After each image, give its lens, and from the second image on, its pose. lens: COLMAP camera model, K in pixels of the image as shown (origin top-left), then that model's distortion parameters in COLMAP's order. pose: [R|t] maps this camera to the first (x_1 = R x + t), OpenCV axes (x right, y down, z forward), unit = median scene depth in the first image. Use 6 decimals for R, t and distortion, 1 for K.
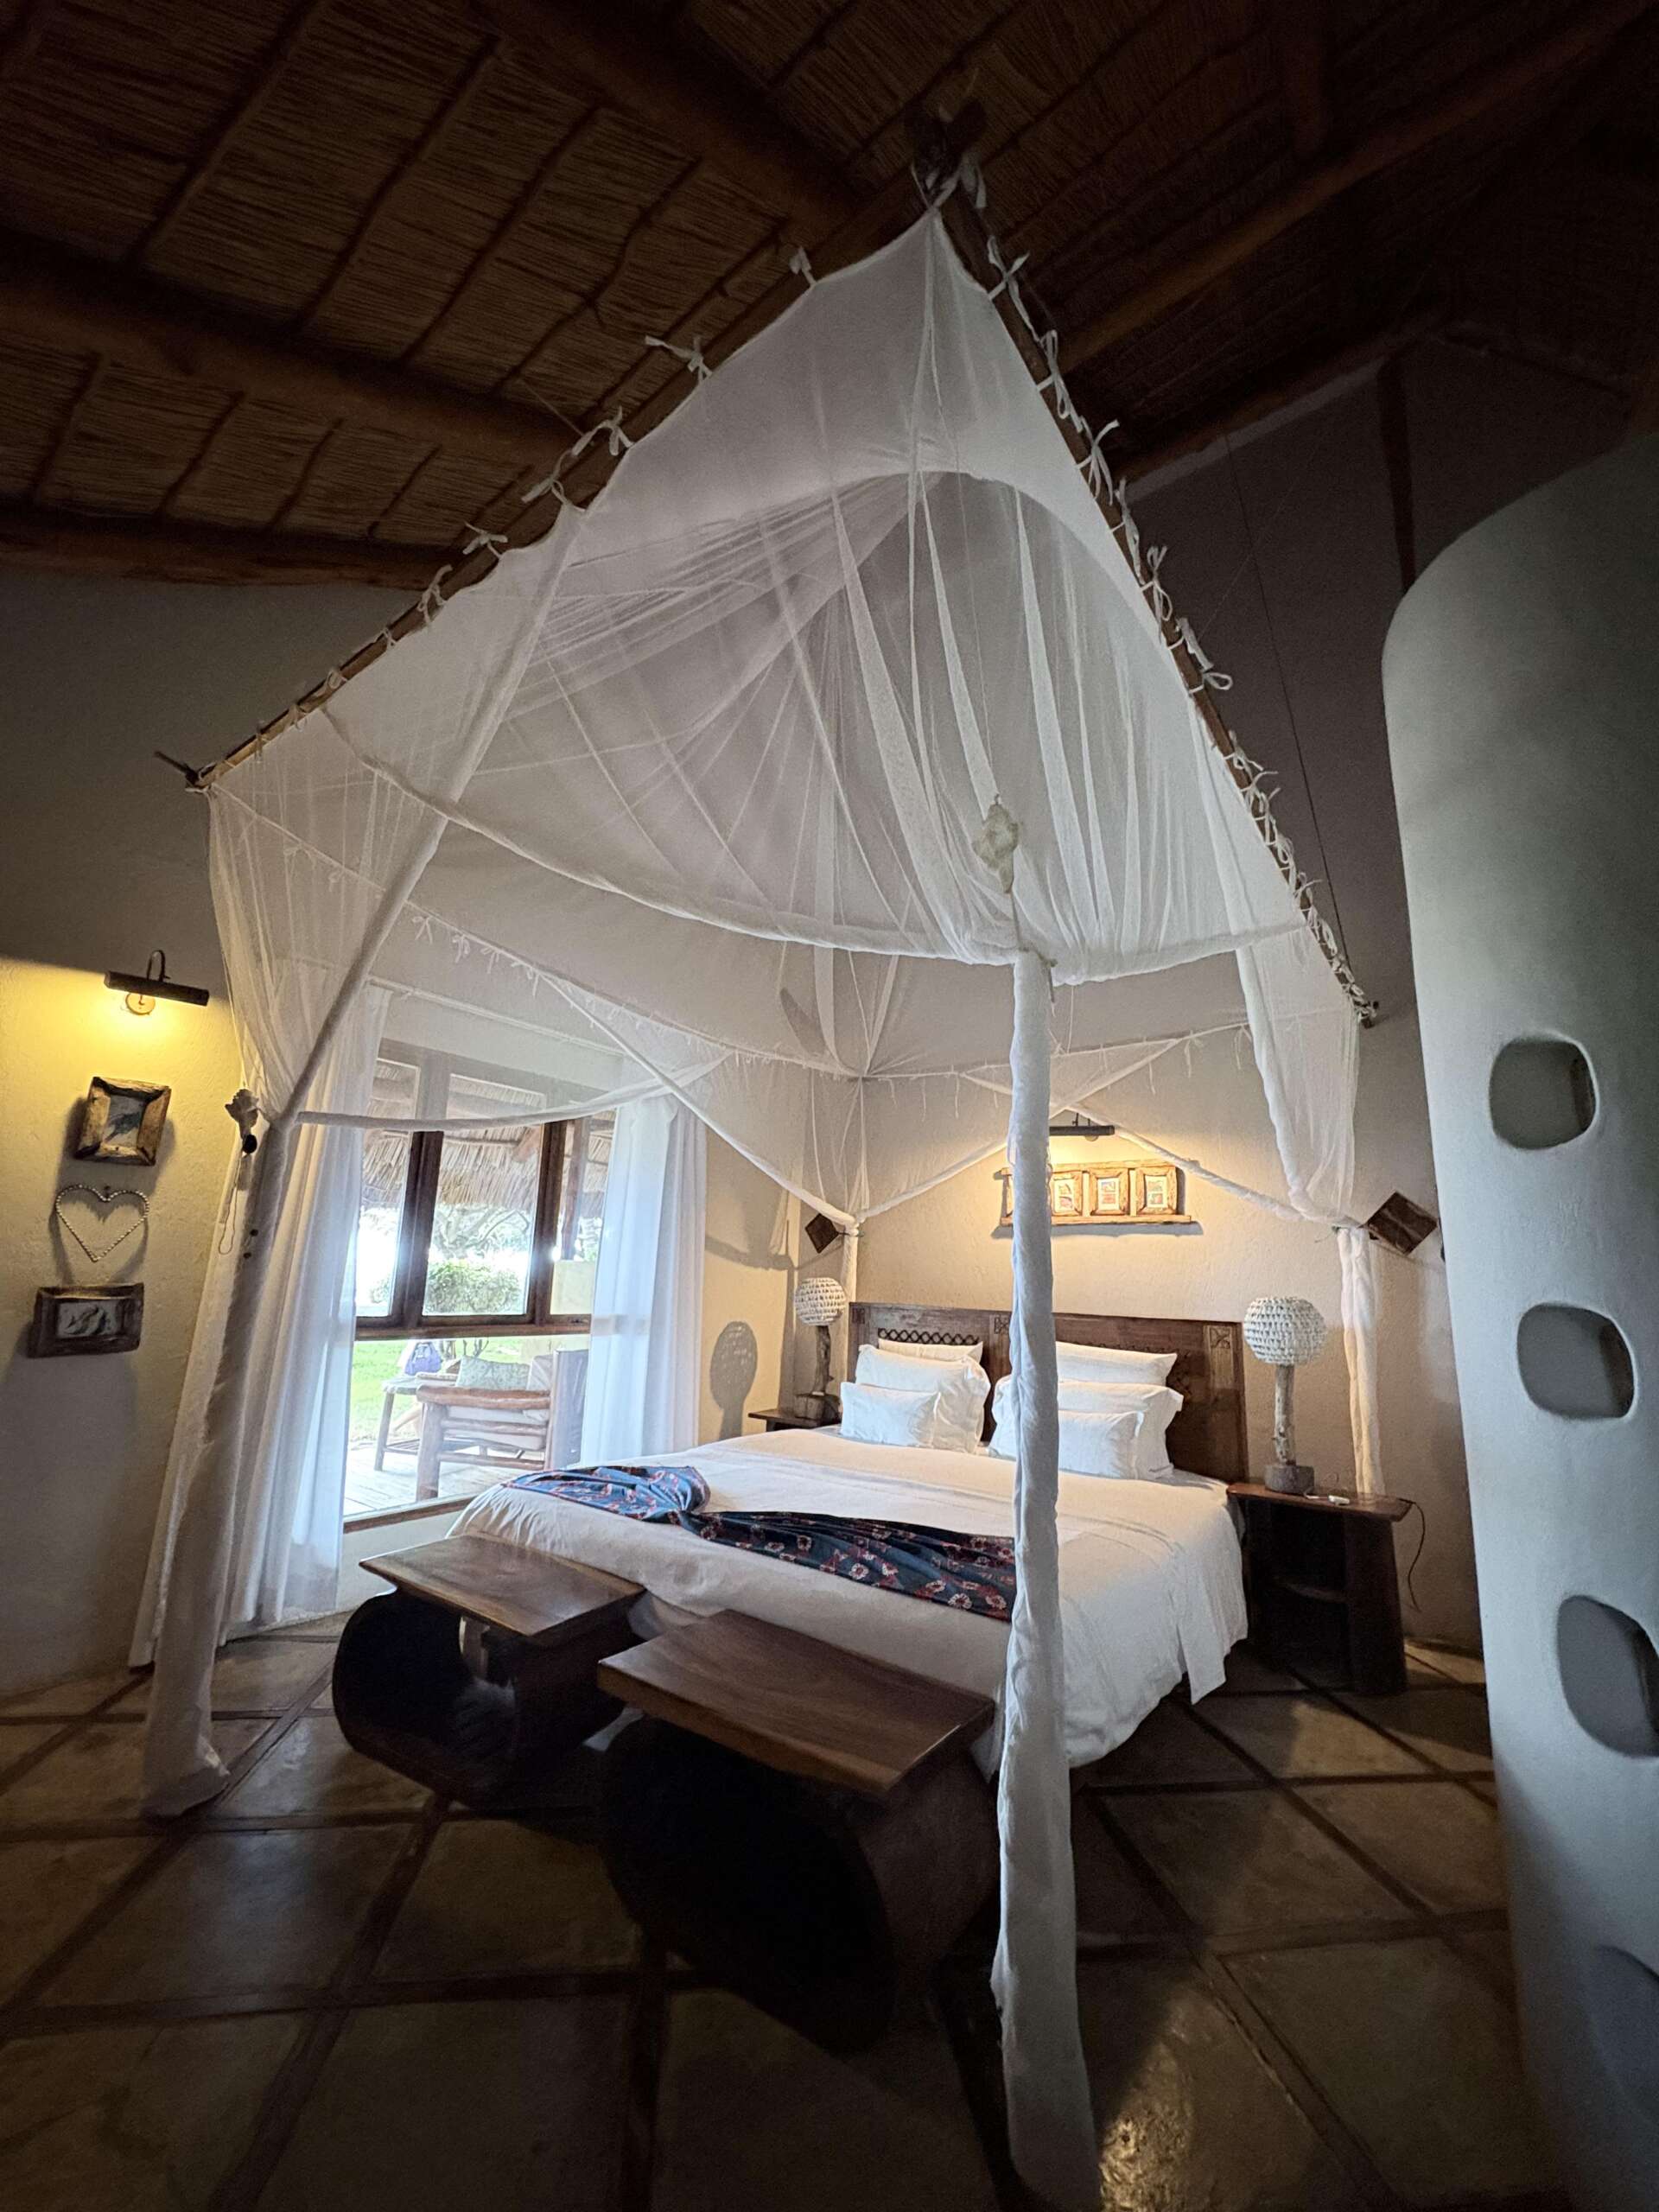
lens RADIAL K [[885.6, 0, 832.4], [0, 885.6, 1106.1], [0, 0, 1]] dist [0.000038, 0.000012]
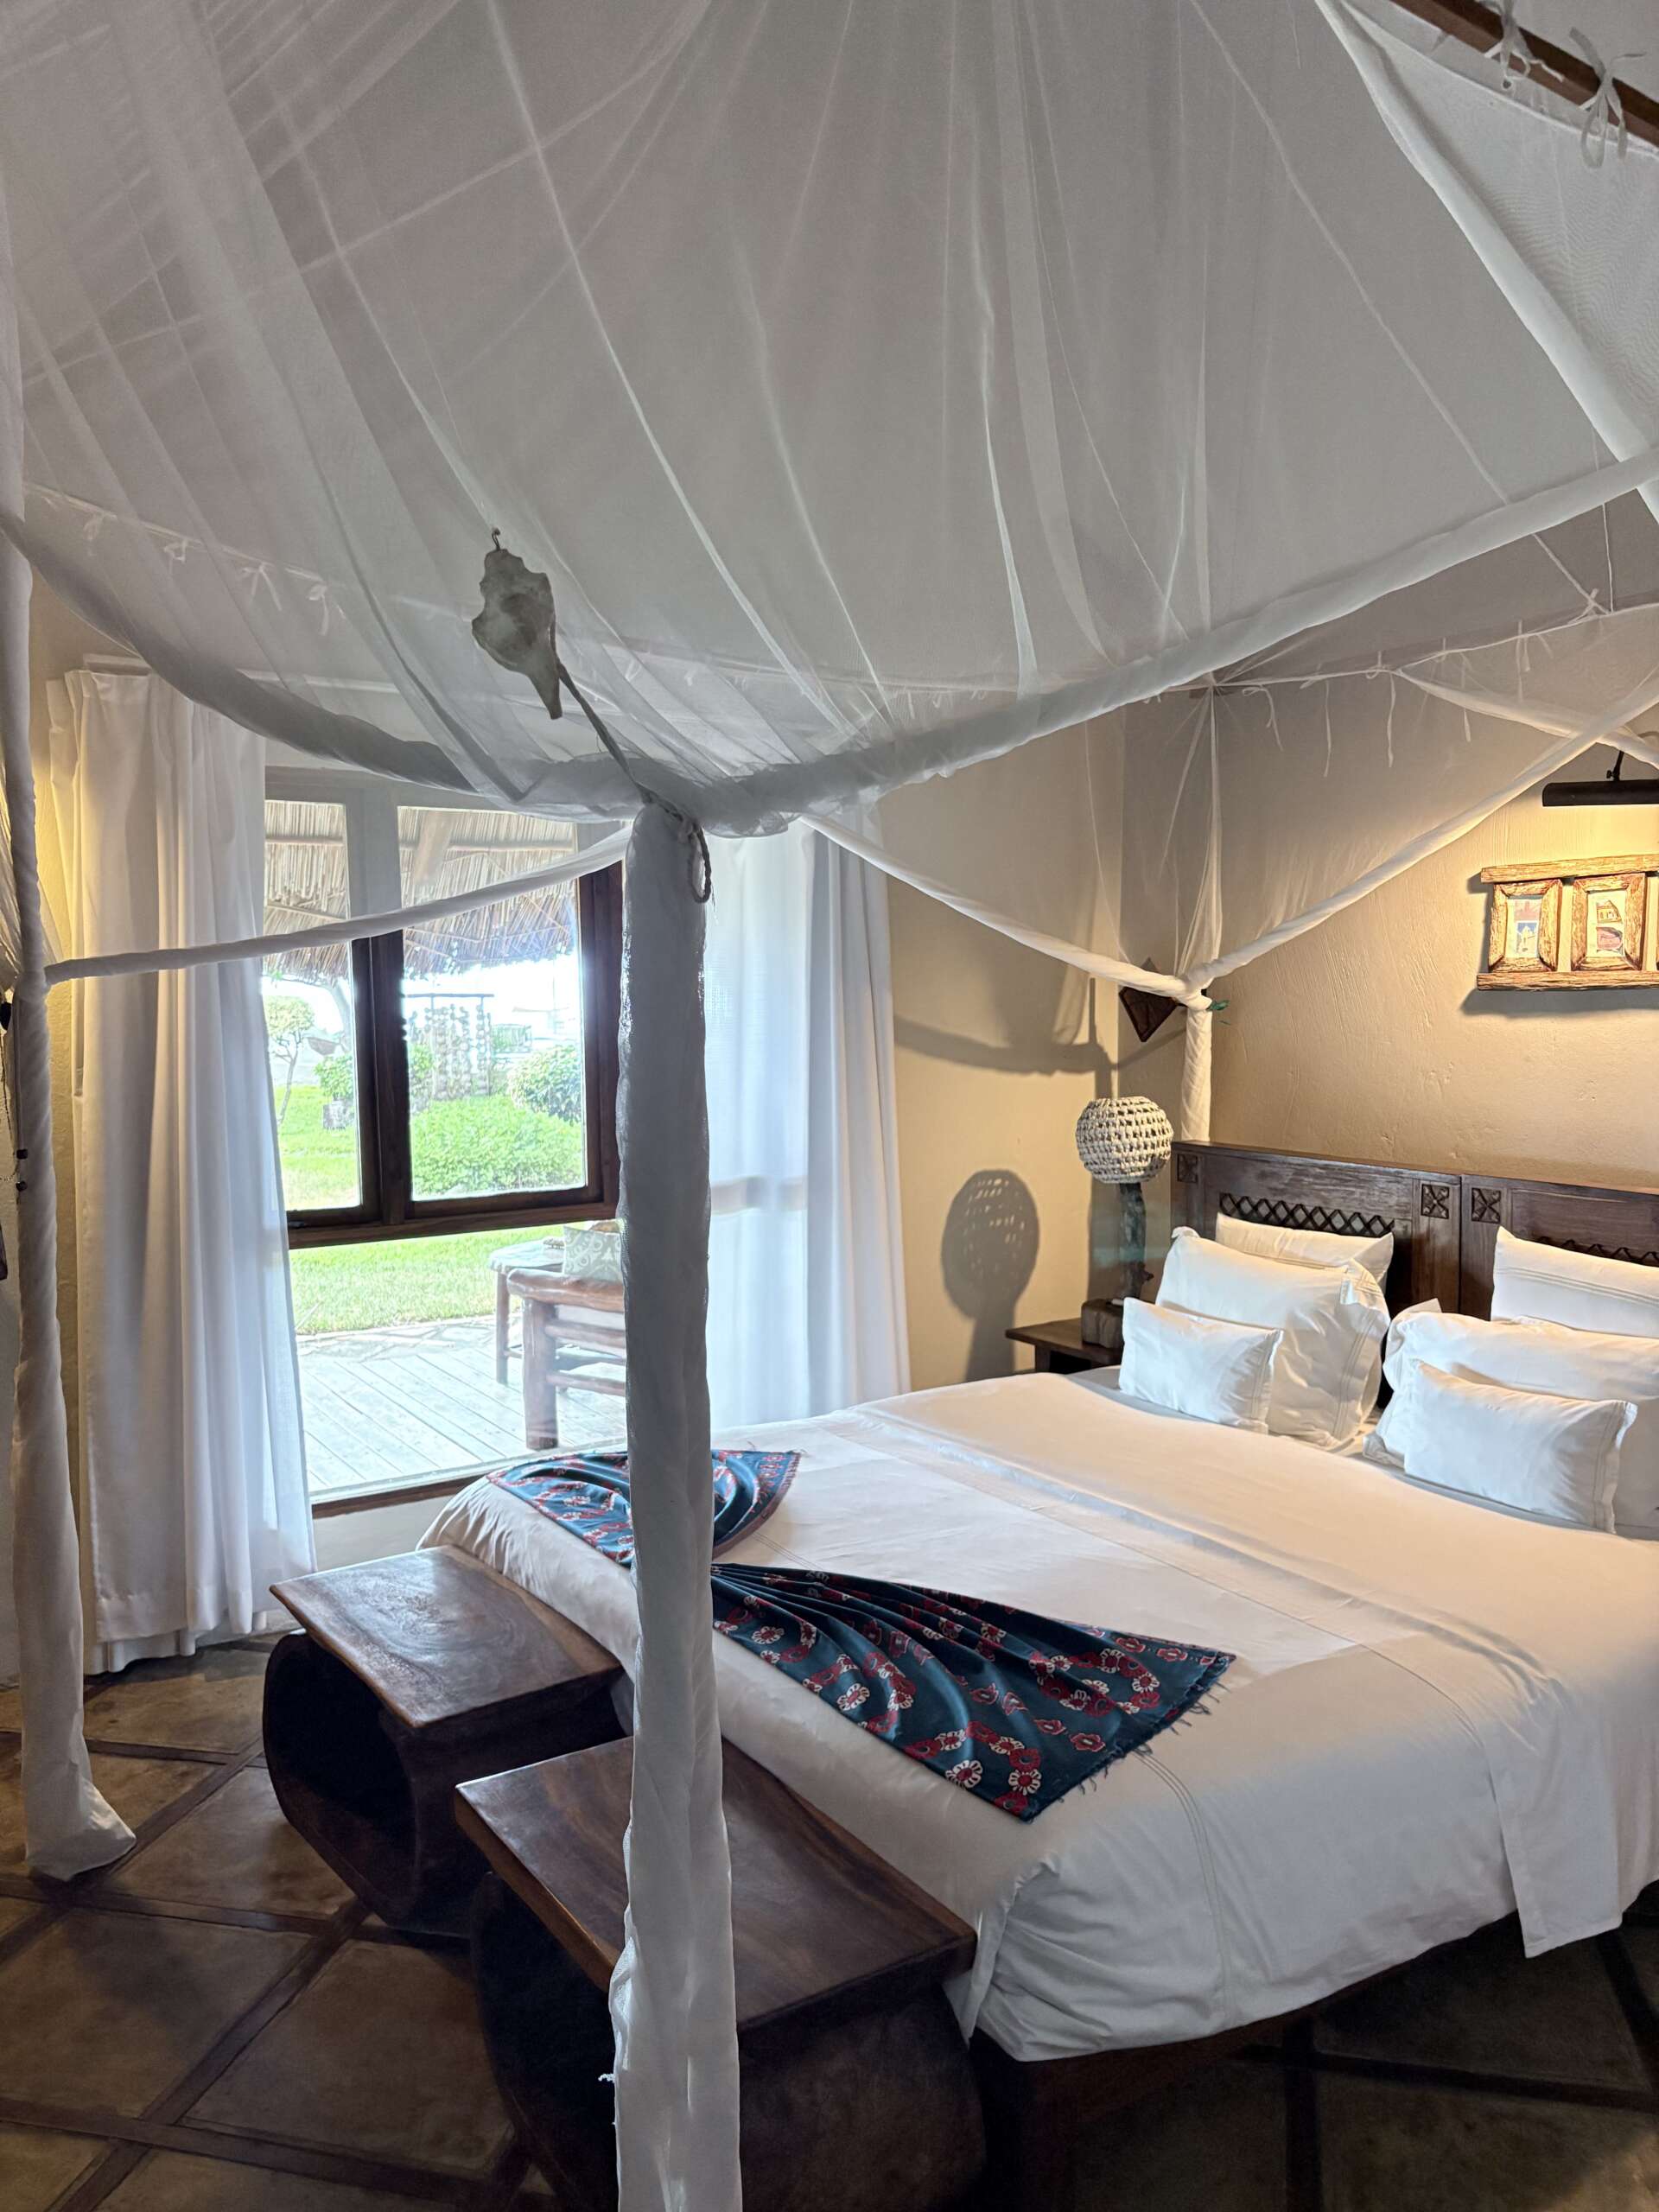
lens RADIAL K [[1698.4, 0, 828.3], [0, 1698.4, 1105.0], [0, 0, 1]] dist [0.022903, -0.019217]
pose [[0.931229, -0.016888, -0.364042, 0.235948], [0.111540, 0.964196, 0.240593, -0.081675], [0.346945, -0.264652, 0.899771, 0.021573]]
